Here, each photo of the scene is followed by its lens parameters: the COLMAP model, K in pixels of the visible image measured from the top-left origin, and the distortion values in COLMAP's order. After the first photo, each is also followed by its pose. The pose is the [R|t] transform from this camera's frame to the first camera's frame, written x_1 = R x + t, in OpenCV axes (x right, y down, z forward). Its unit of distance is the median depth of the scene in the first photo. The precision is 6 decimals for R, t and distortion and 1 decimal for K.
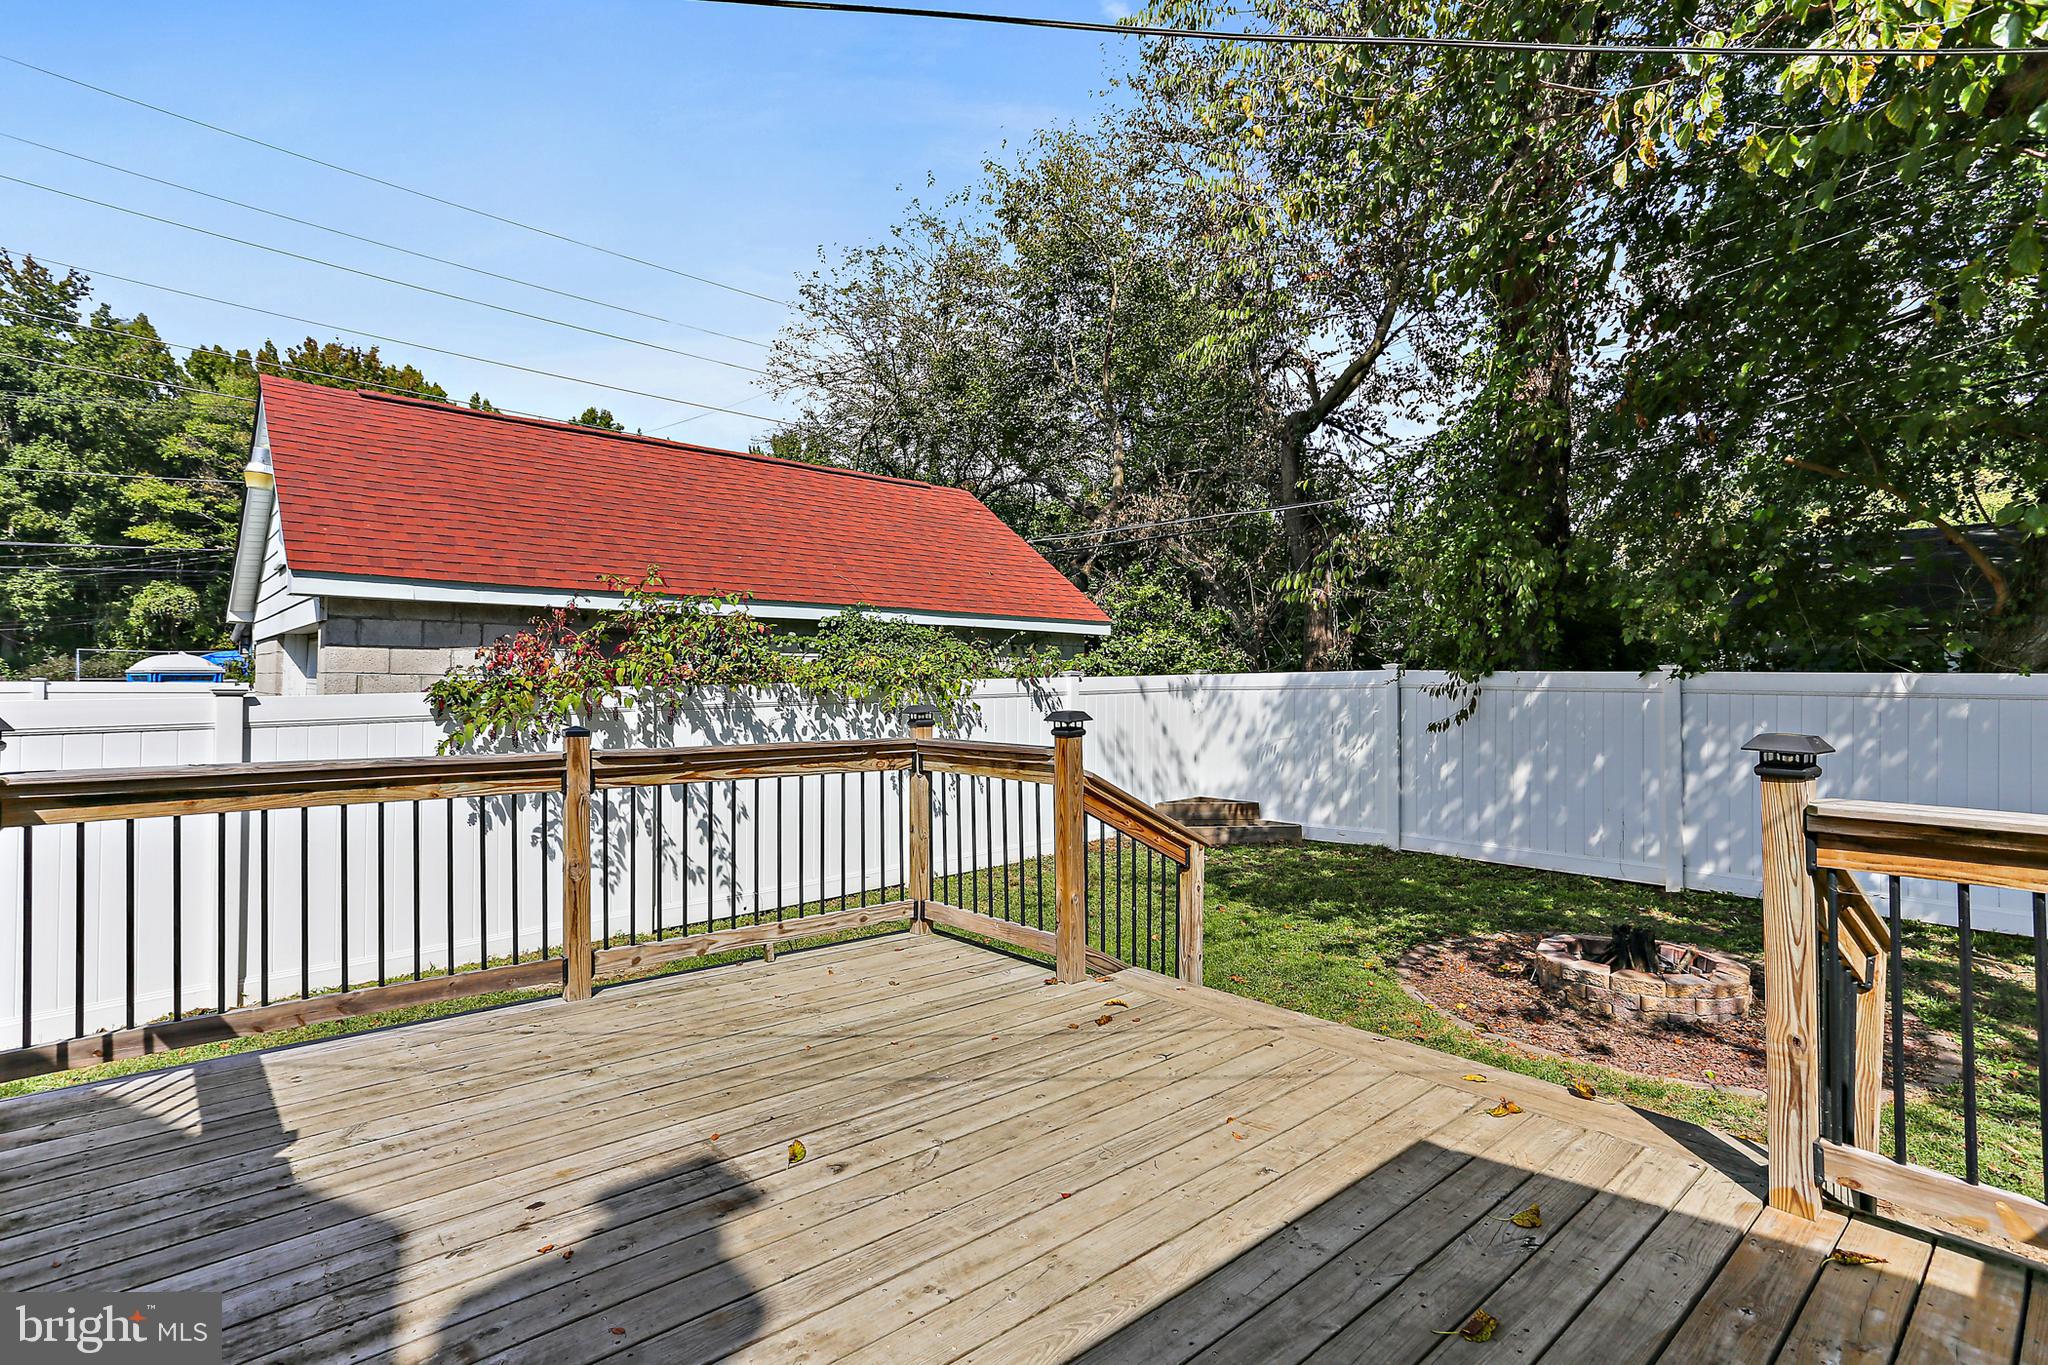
lens RADIAL K [[985.3, 0, 1020.1], [0, 985.3, 693.8], [0, 0, 1]] dist [-0.052363, 0.028225]
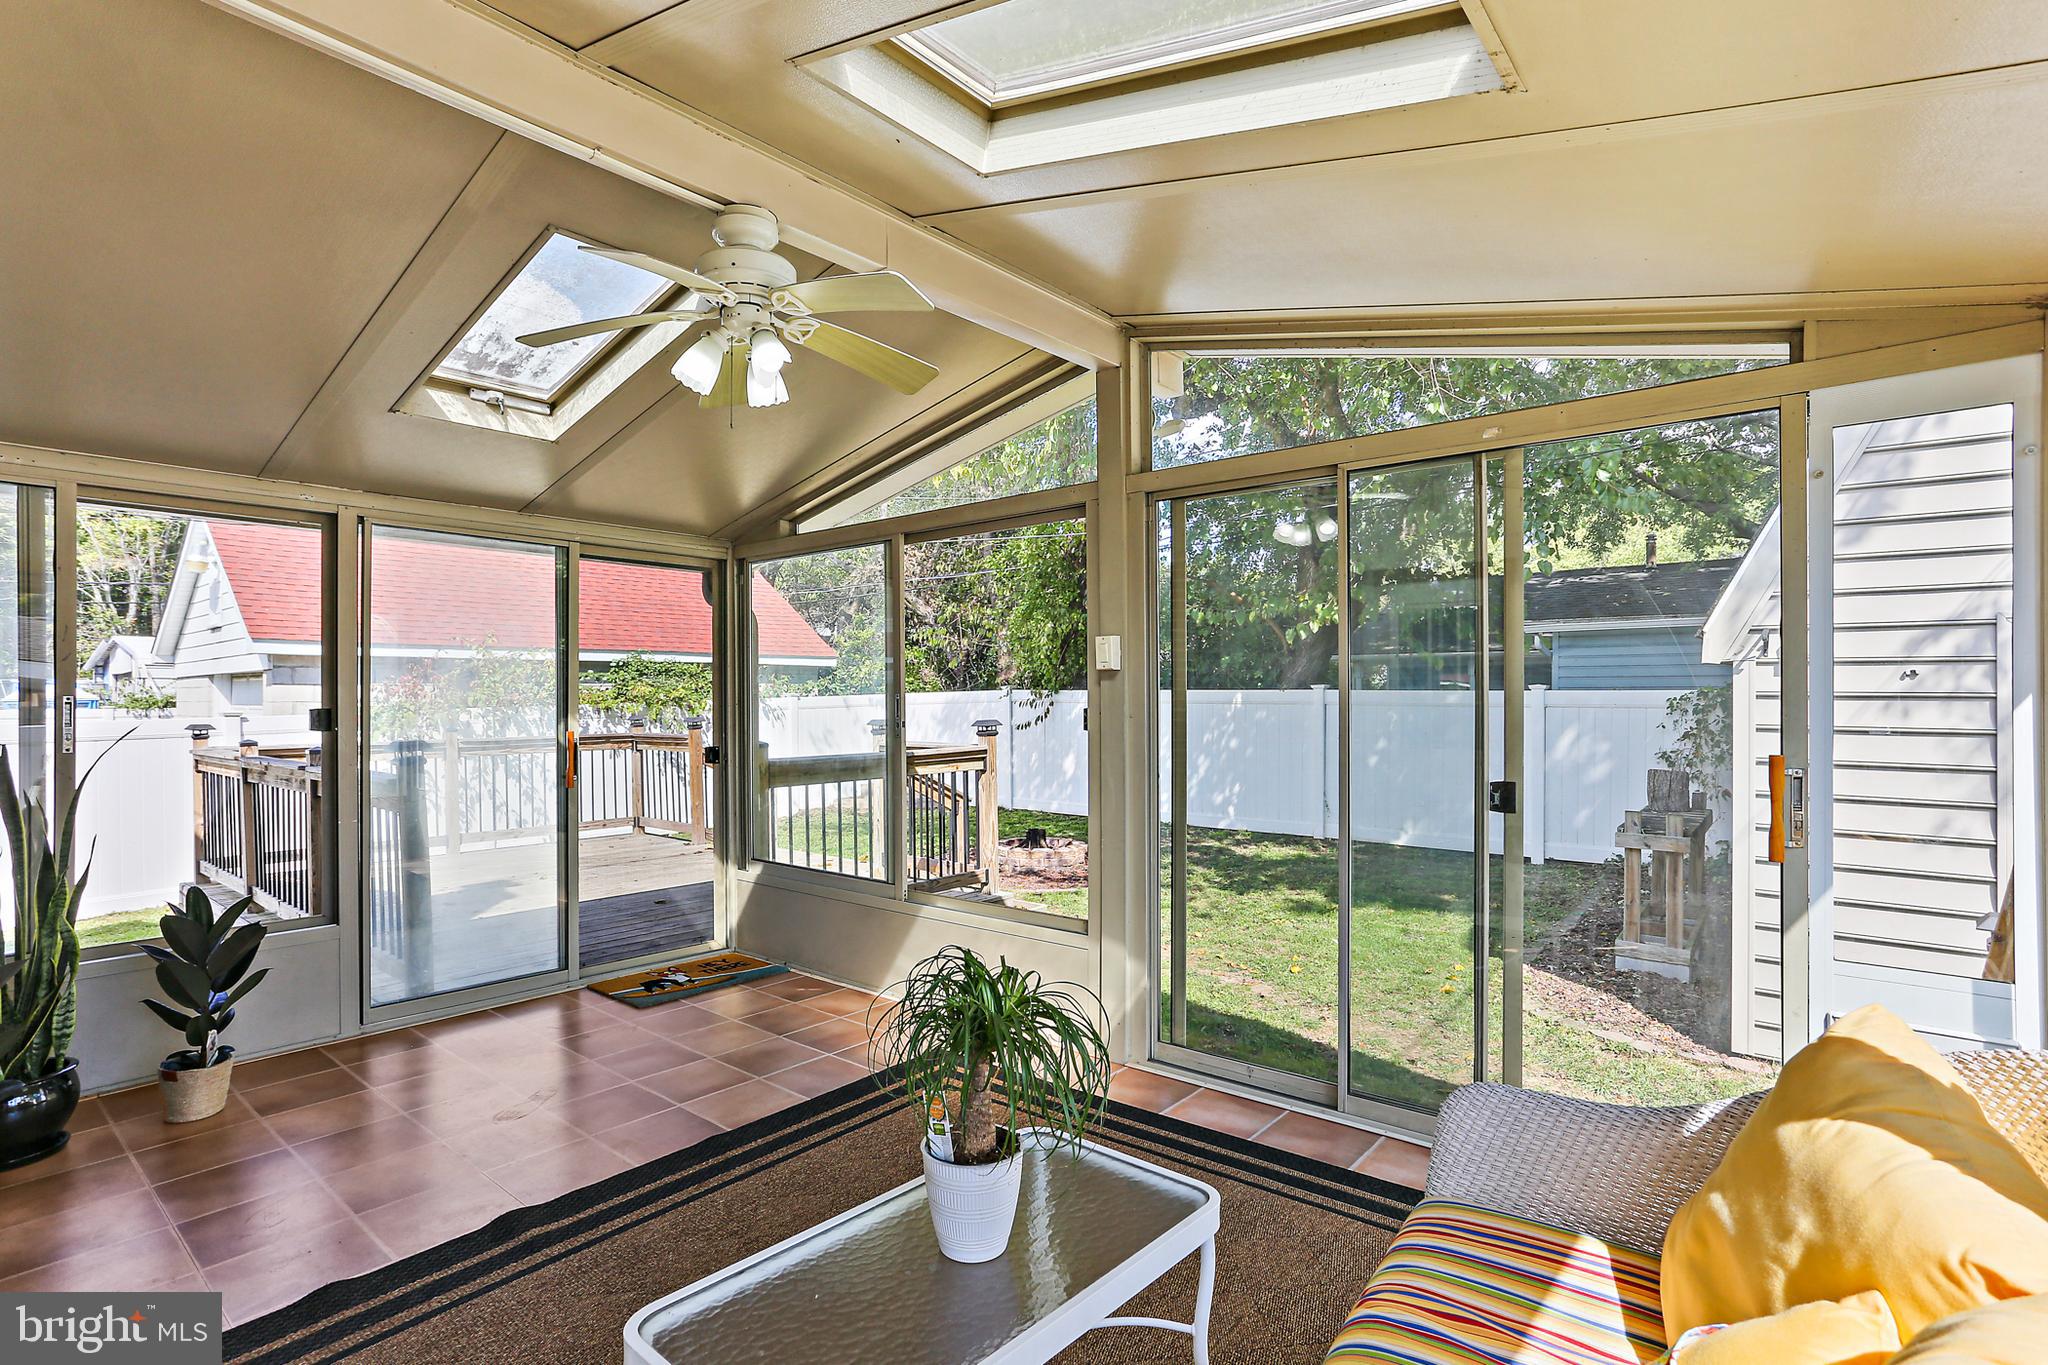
lens RADIAL K [[985.3, 0, 1020.1], [0, 985.3, 693.8], [0, 0, 1]] dist [-0.052363, 0.028225]
pose [[0.991128, -0.012410, 0.132332, 0.285907], [0.014446, 0.999791, -0.014436, 0.005417], [-0.132126, 0.016219, 0.991100, -0.727956]]
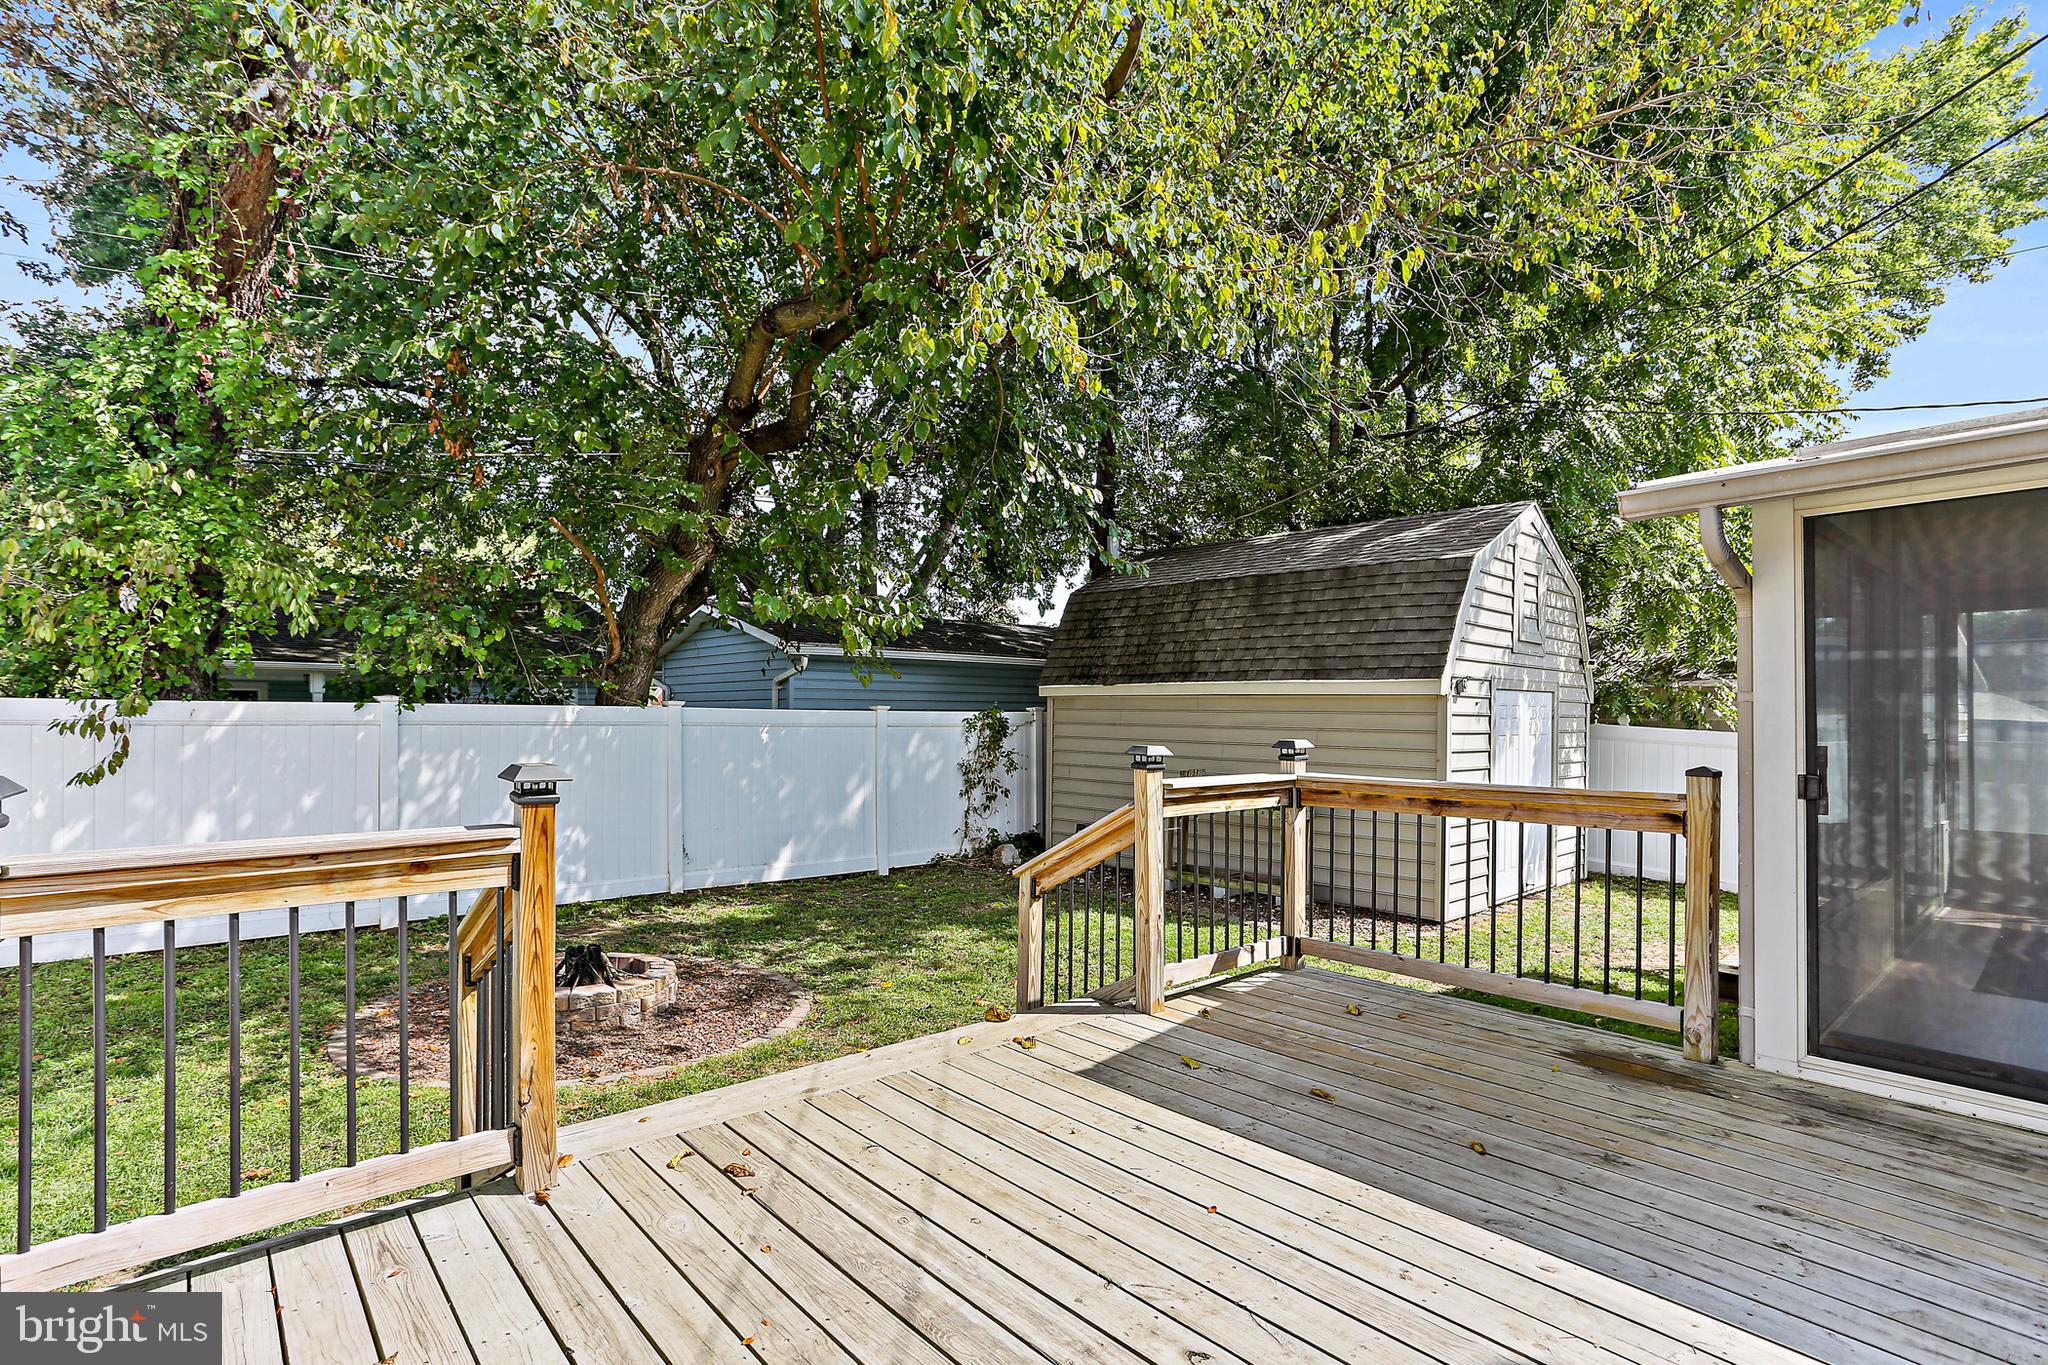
lens RADIAL K [[977.9, 0, 1020.8], [0, 977.9, 718.2], [0, 0, 1]] dist [-0.051076, 0.027195]
pose [[0.026788, -0.008238, 0.999607, -0.332190], [0.012148, 0.999895, 0.007915, -0.007922], [-0.999567, 0.011931, 0.026885, 0.393911]]
